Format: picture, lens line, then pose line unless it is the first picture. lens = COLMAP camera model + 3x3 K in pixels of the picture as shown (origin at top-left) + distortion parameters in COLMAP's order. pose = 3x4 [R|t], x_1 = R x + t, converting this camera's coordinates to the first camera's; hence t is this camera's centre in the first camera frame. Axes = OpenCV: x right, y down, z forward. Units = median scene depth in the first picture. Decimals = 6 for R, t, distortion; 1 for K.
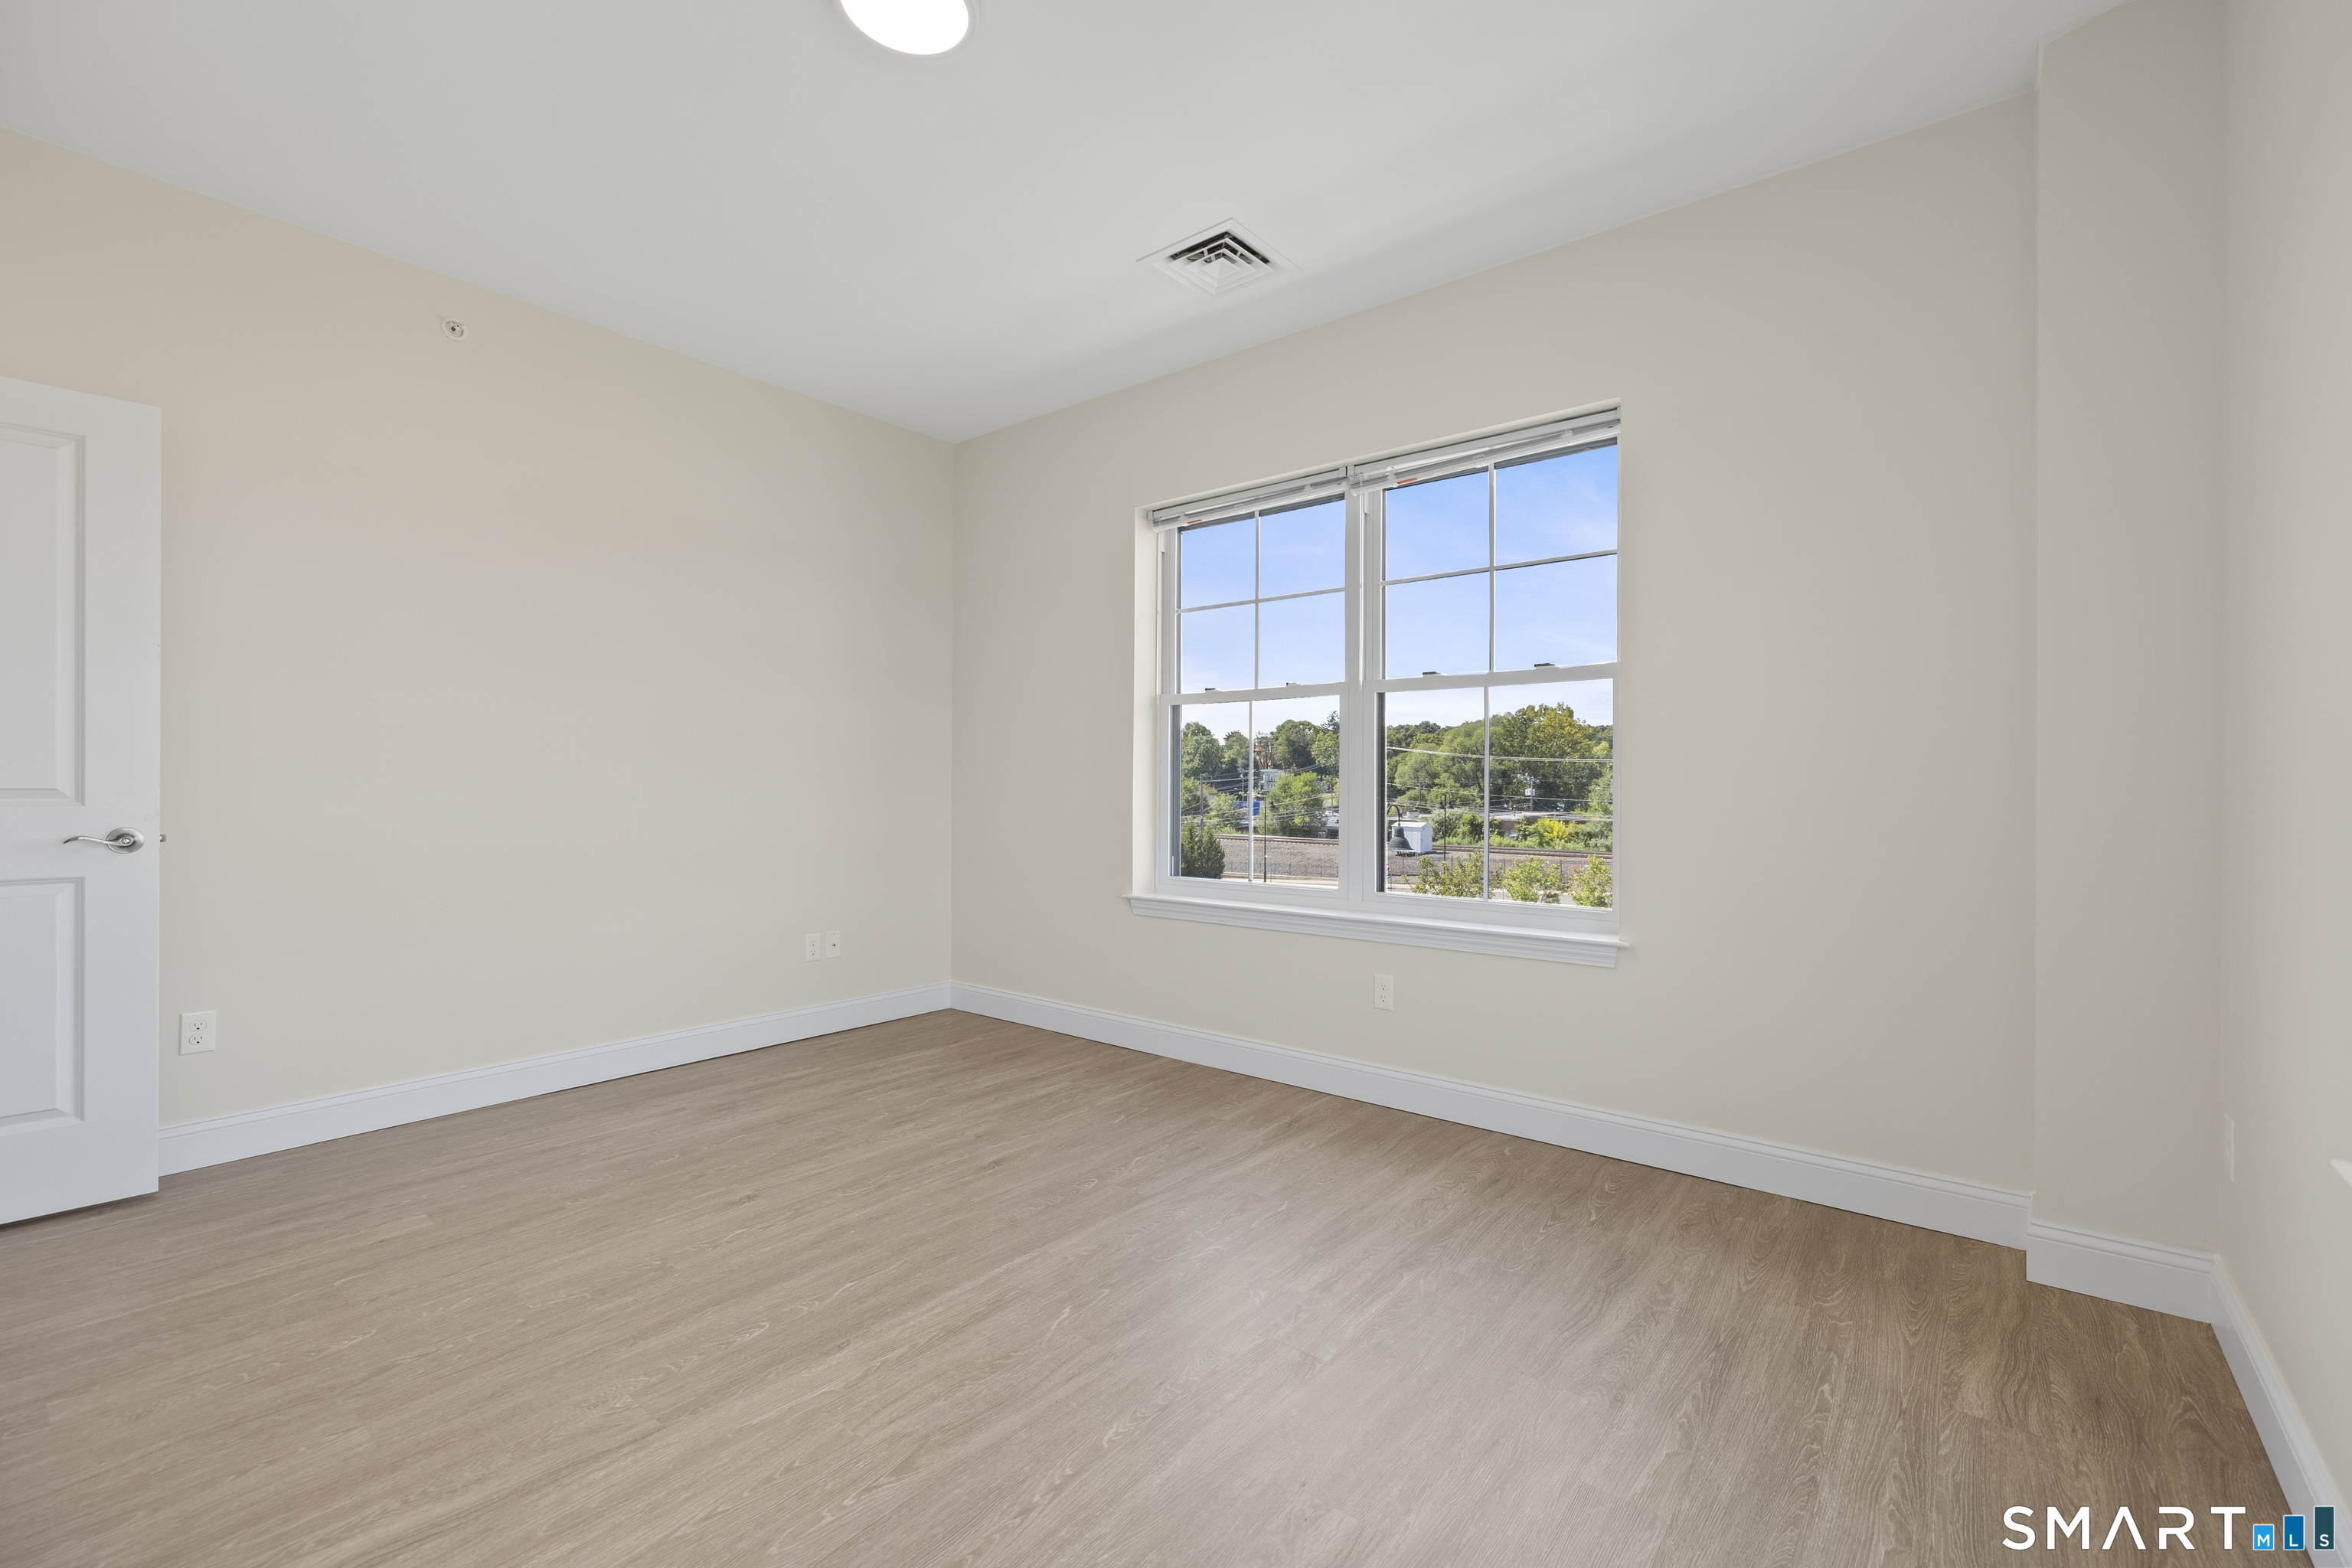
lens RADIAL K [[981.6, 0, 1191.1], [0, 981.6, 784.7], [0, 0, 1]] dist [0.000011, -0.000477]
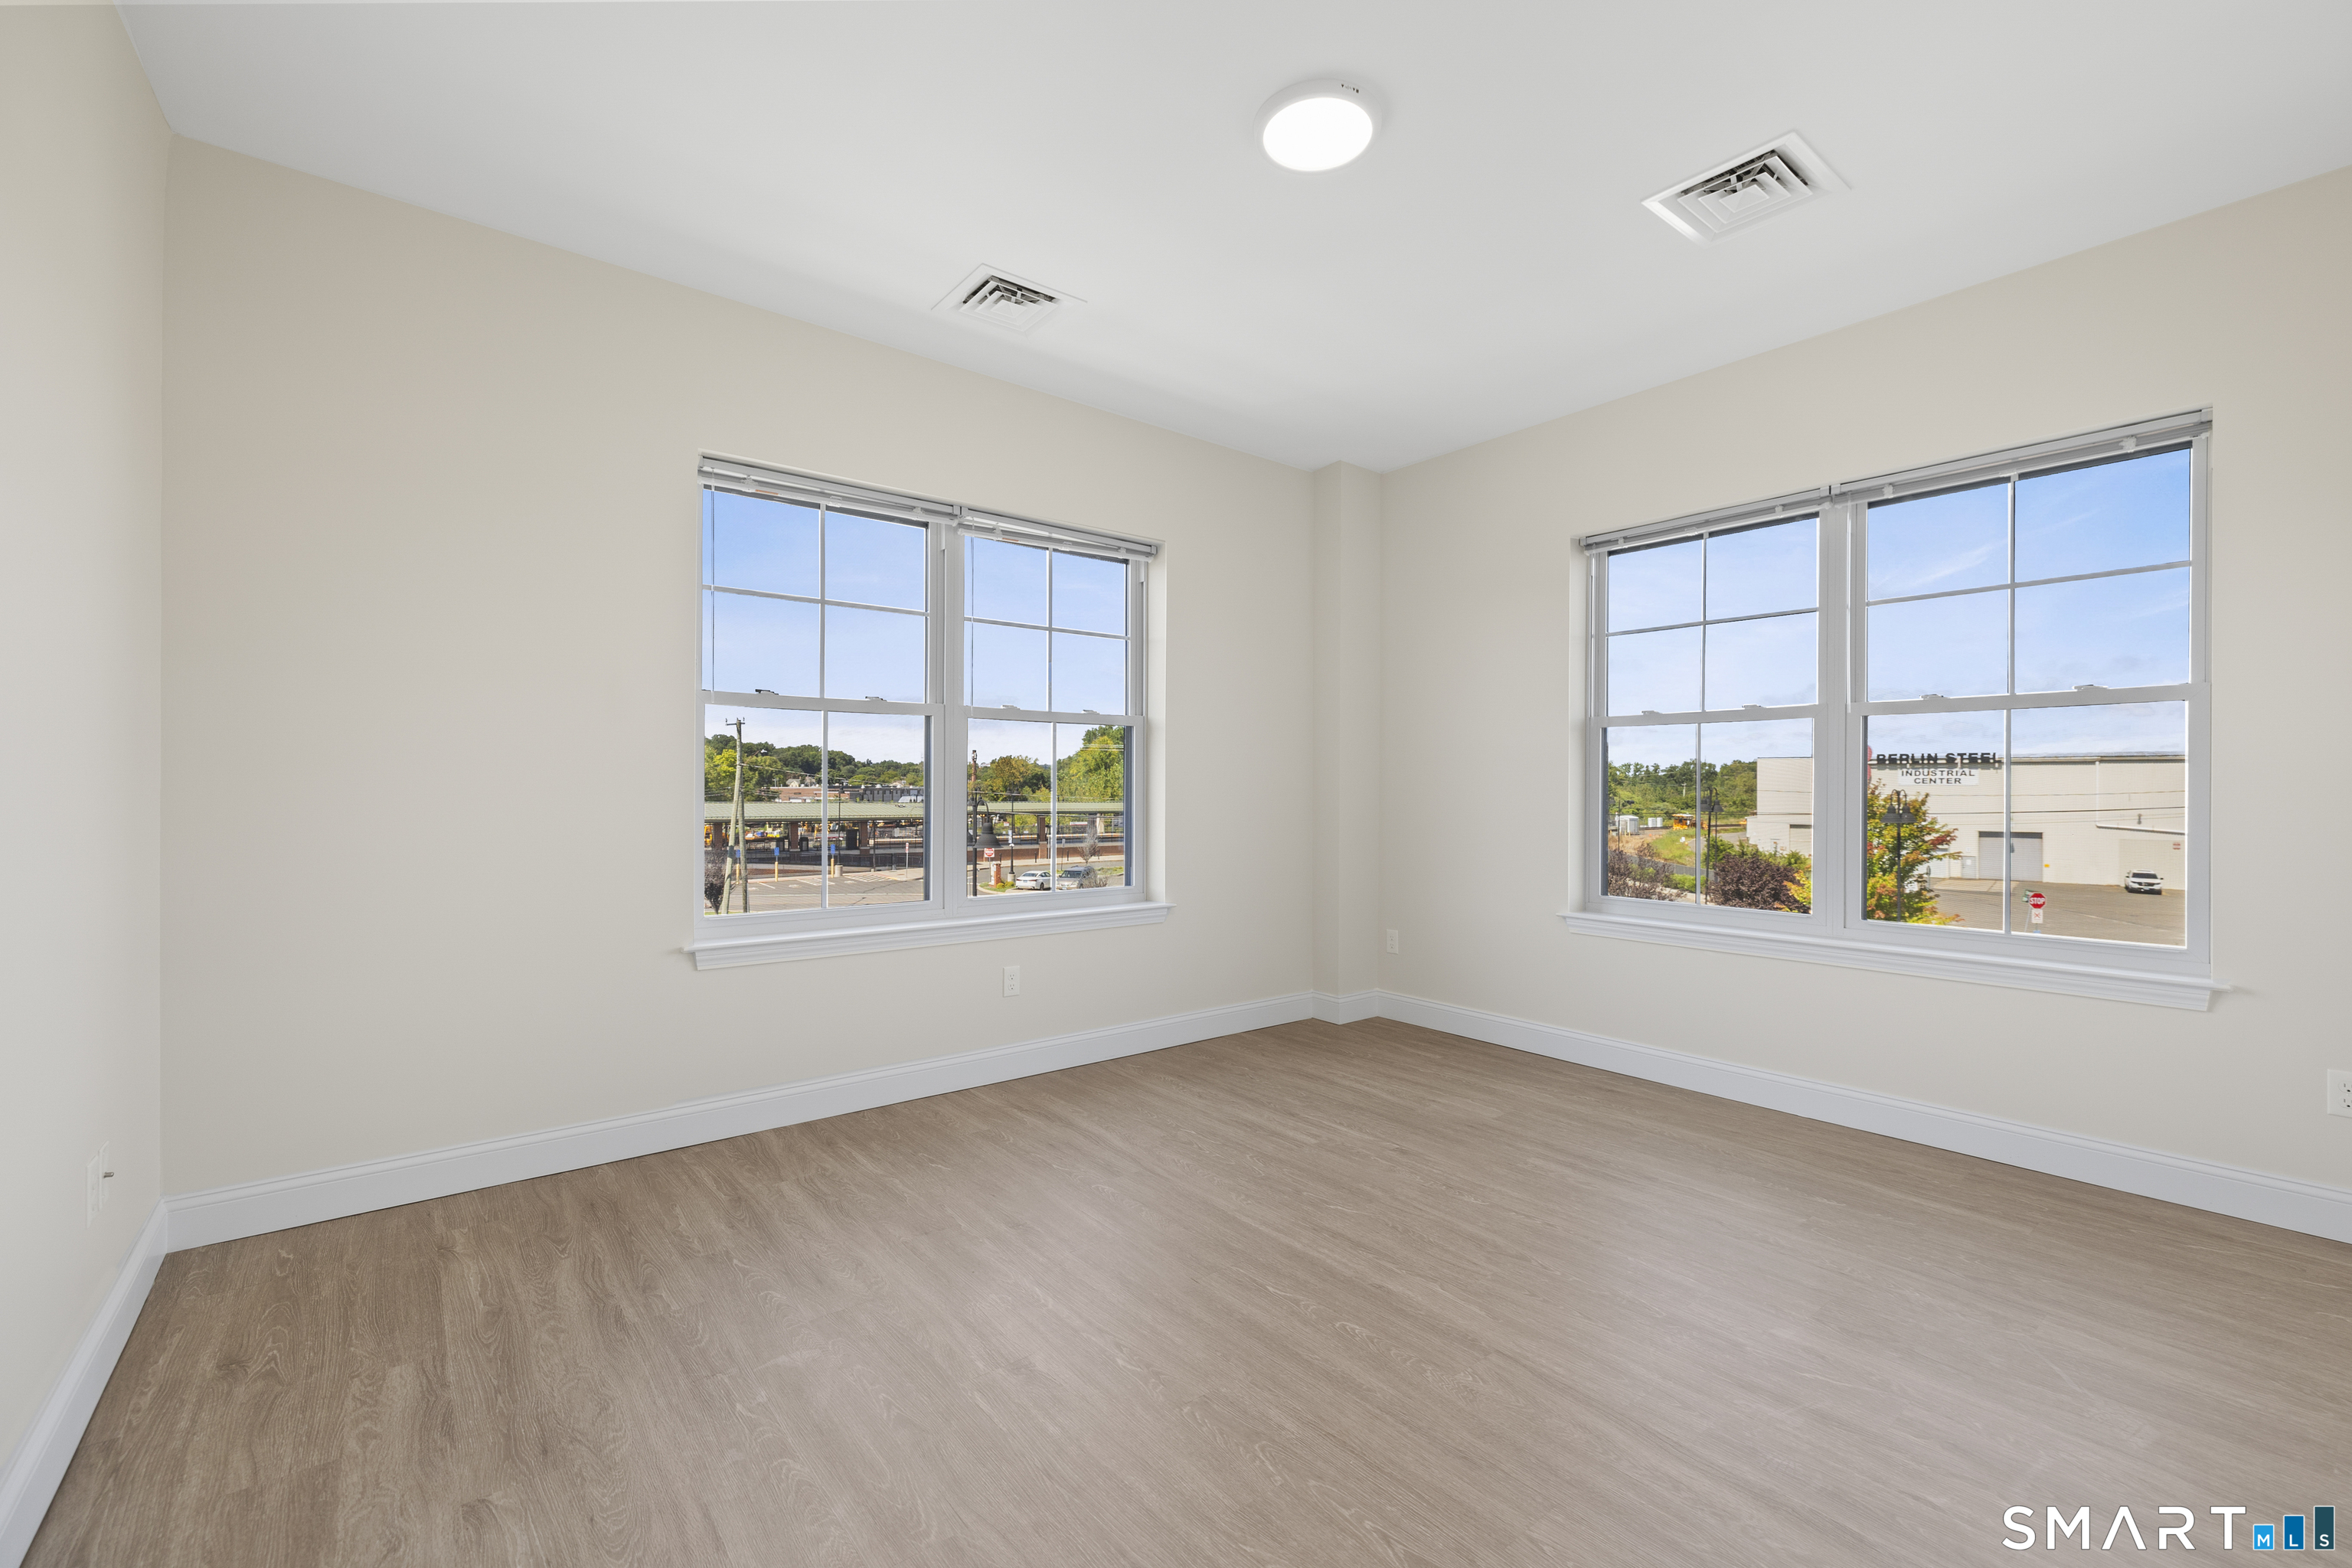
lens RADIAL K [[987.7, 0, 1190.7], [0, 987.7, 786.0], [0, 0, 1]] dist [0.000270, 0.000097]
pose [[0.216097, 0.000559, 0.976372, -1.181401], [-0.004745, 0.999989, 0.000478, -0.025592], [-0.976360, -0.004737, 0.216098, 0.724601]]
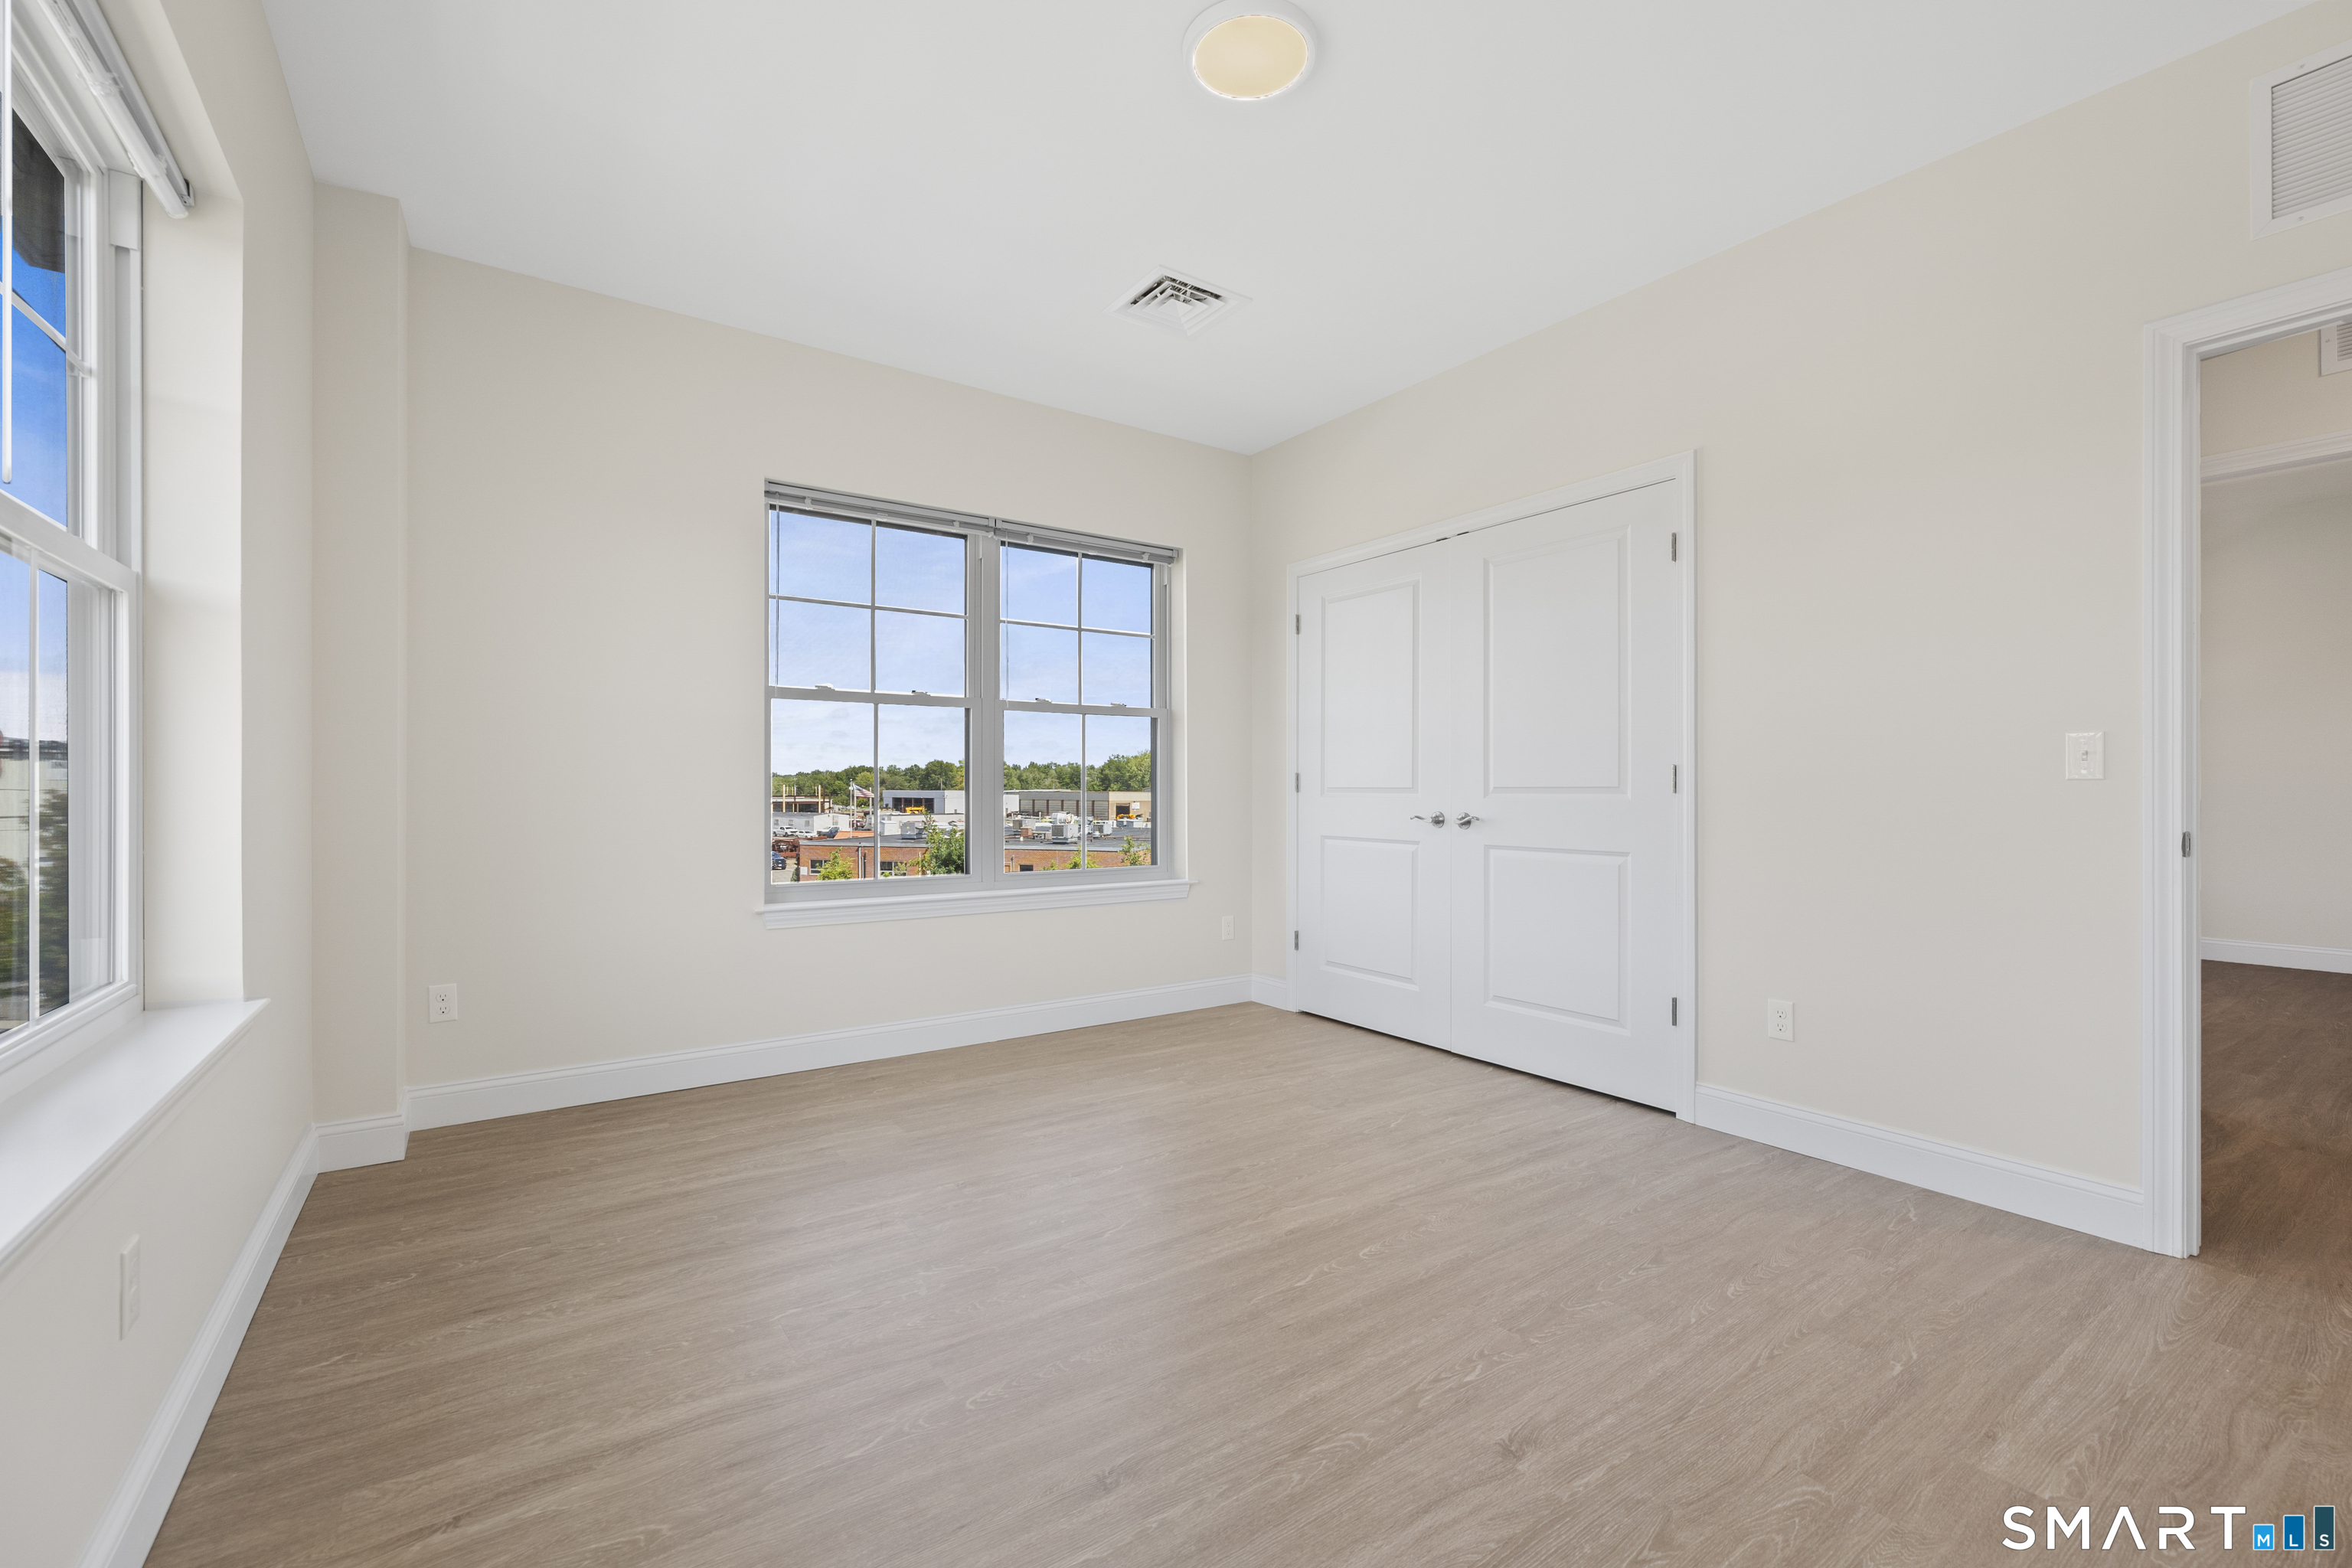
lens RADIAL K [[996.6, 0, 1190.4], [0, 996.6, 780.9], [0, 0, 1]] dist [0.000747, 0.000189]
pose [[-0.959166, -0.000932, 0.282842, -0.442506], [-0.003450, 0.999959, -0.008402, 0.009945], [-0.282823, -0.009035, -0.959130, 1.686406]]
